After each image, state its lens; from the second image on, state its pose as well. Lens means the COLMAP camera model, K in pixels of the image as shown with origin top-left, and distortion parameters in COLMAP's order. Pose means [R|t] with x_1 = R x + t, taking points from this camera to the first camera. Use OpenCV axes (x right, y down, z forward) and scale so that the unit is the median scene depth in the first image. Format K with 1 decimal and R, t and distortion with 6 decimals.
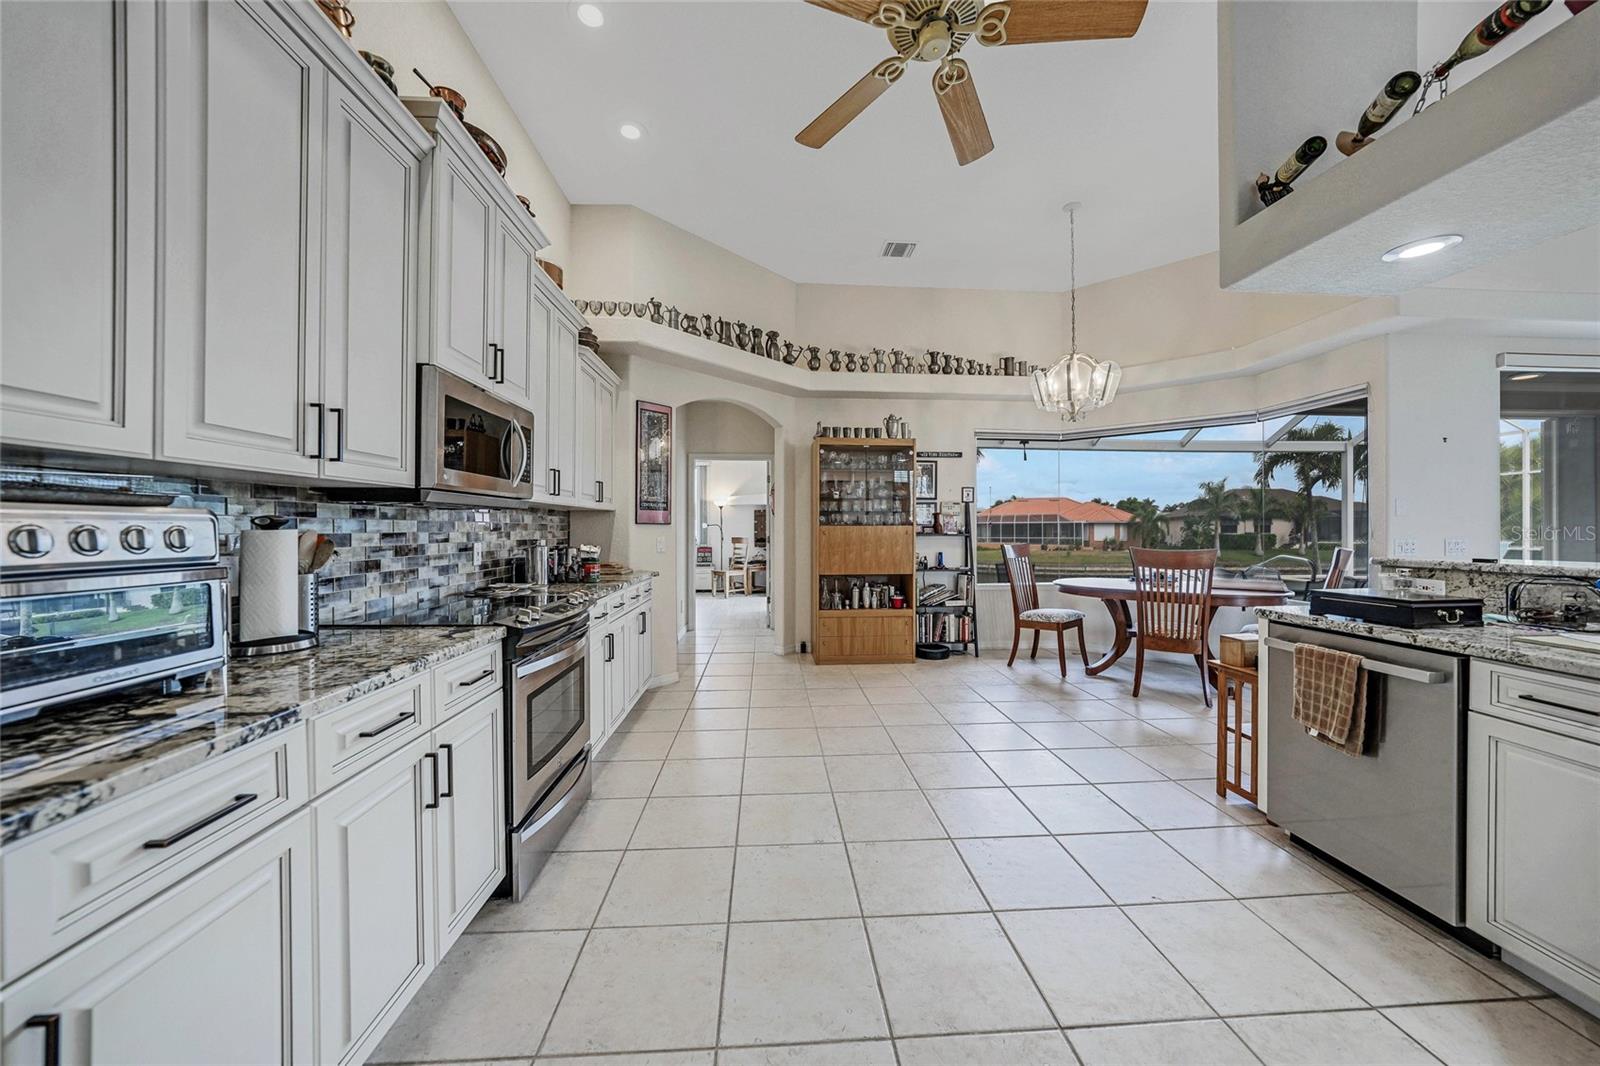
lens RADIAL K [[555.8, 0, 801.6], [0, 555.8, 529.9], [0, 0, 1]] dist [-0.028182, 0.006118]
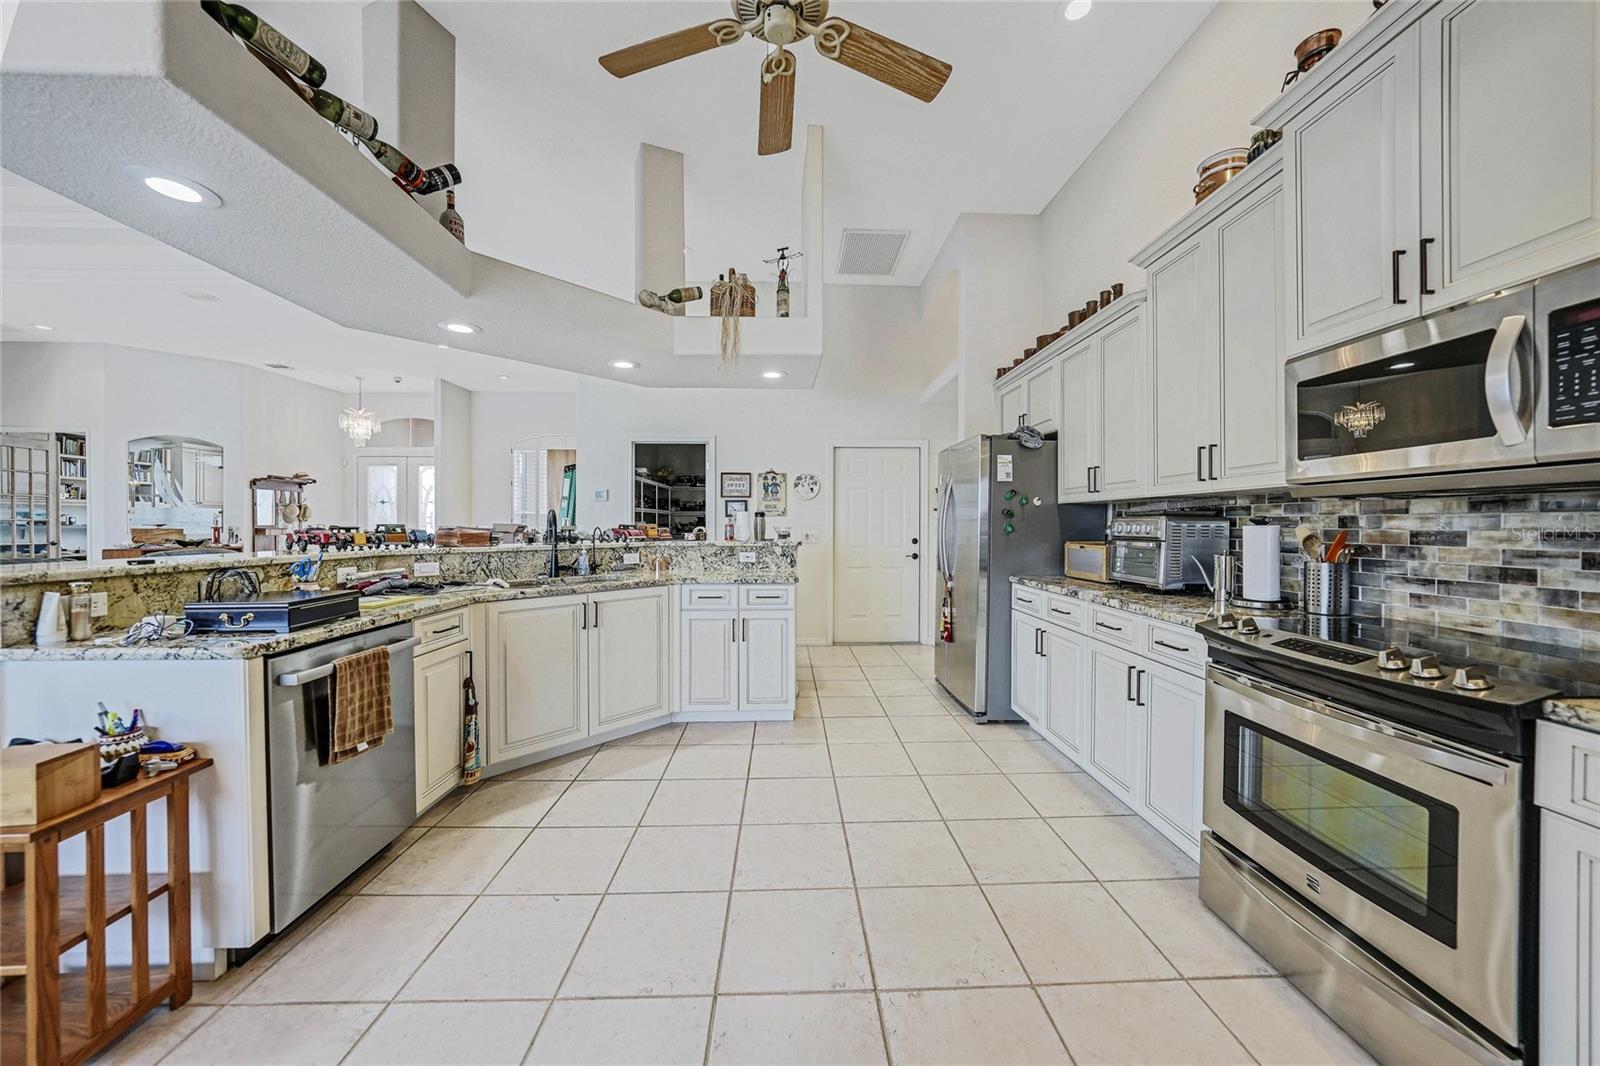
lens RADIAL K [[555.8, 0, 801.6], [0, 555.8, 529.9], [0, 0, 1]] dist [-0.028182, 0.006118]
pose [[-0.999259, 0.000083, 0.038478, 0.126922], [0.000510, 0.999938, 0.011089, -0.003873], [-0.038475, 0.011100, -0.999198, 1.487652]]
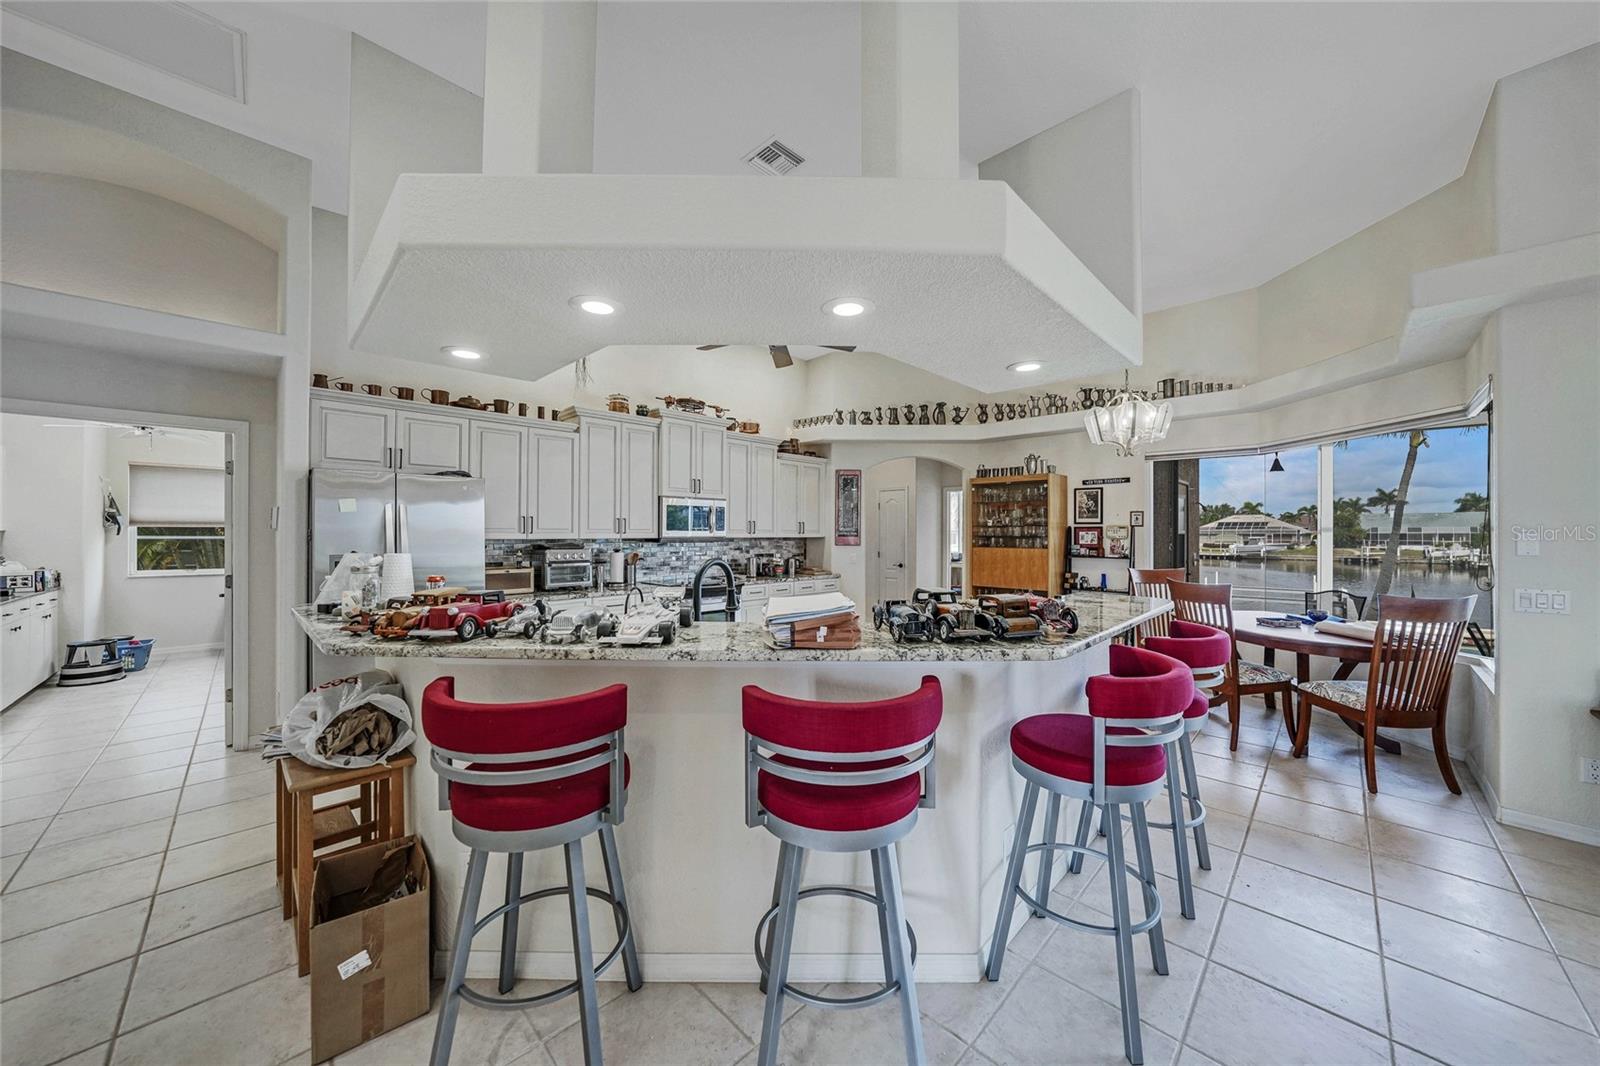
lens RADIAL K [[555.8, 0, 801.6], [0, 555.8, 529.9], [0, 0, 1]] dist [-0.028182, 0.006118]
pose [[0.658995, 0.000665, -0.752147, 1.520410], [-0.005092, 0.999981, -0.003577, -0.085431], [0.752130, 0.006187, 0.658986, -0.290870]]
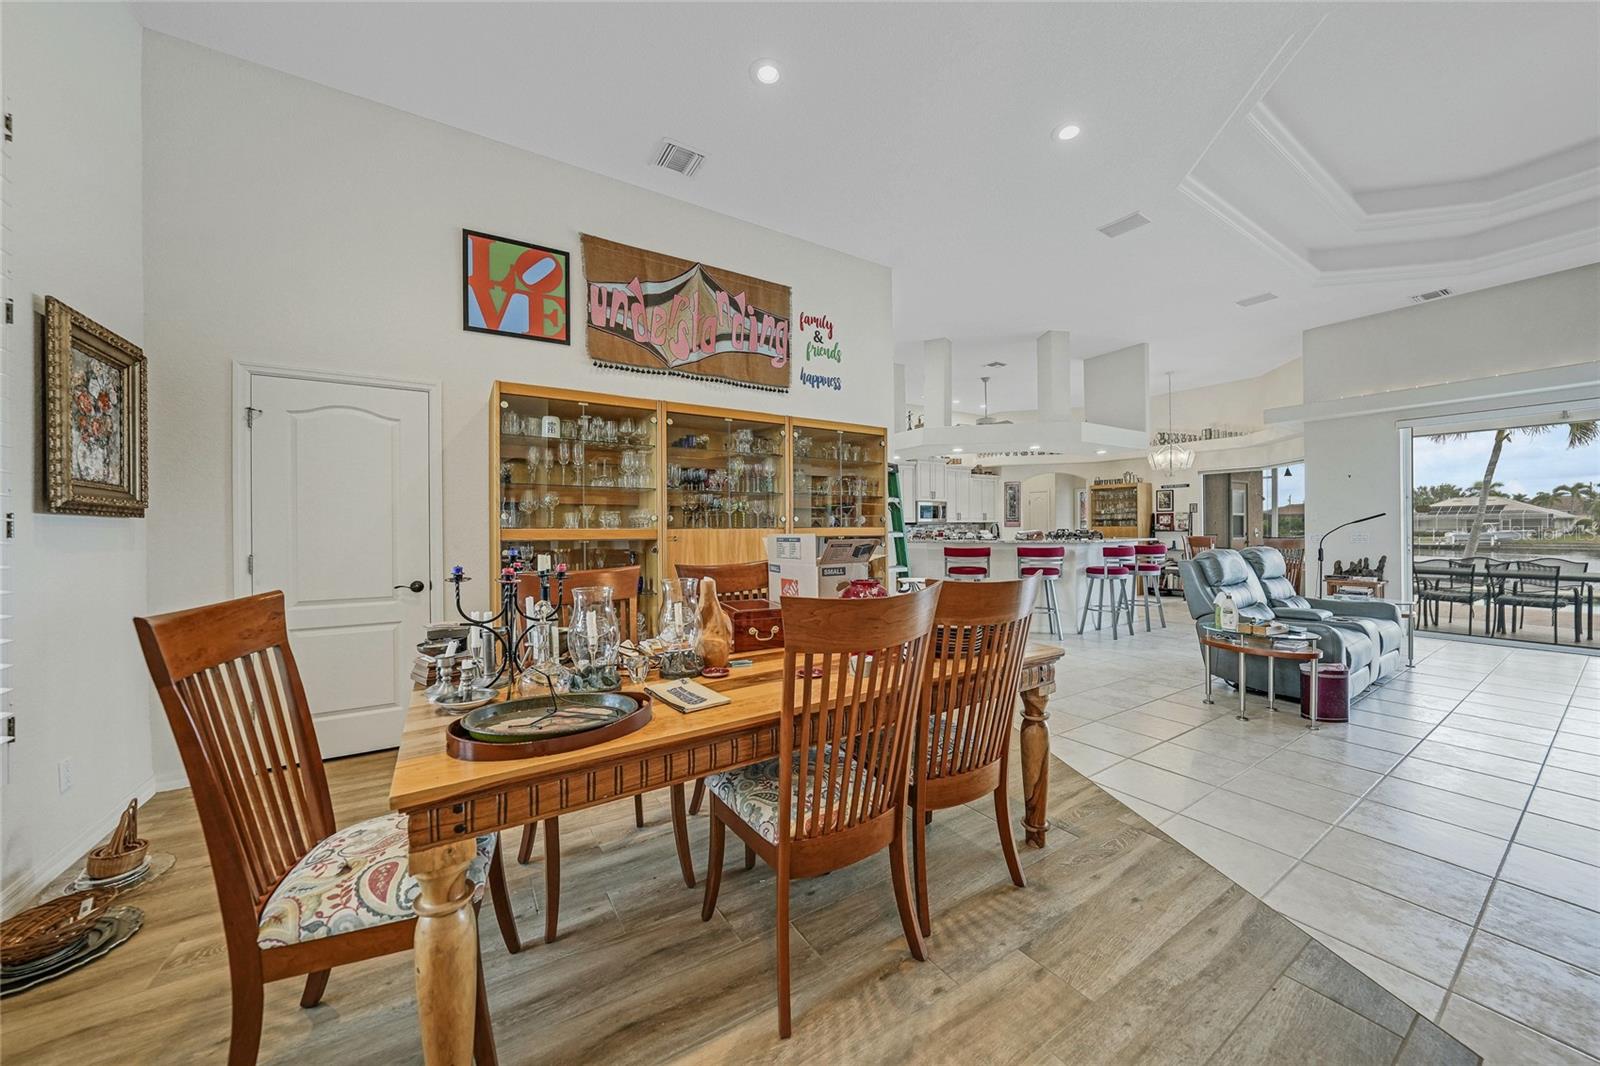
lens RADIAL K [[555.8, 0, 801.6], [0, 555.8, 529.9], [0, 0, 1]] dist [-0.028182, 0.006118]
pose [[0.473200, 0.003208, -0.880949, 2.877193], [0.007477, 0.999943, 0.007658, -0.040682], [0.880923, -0.010210, 0.473149, -2.097424]]
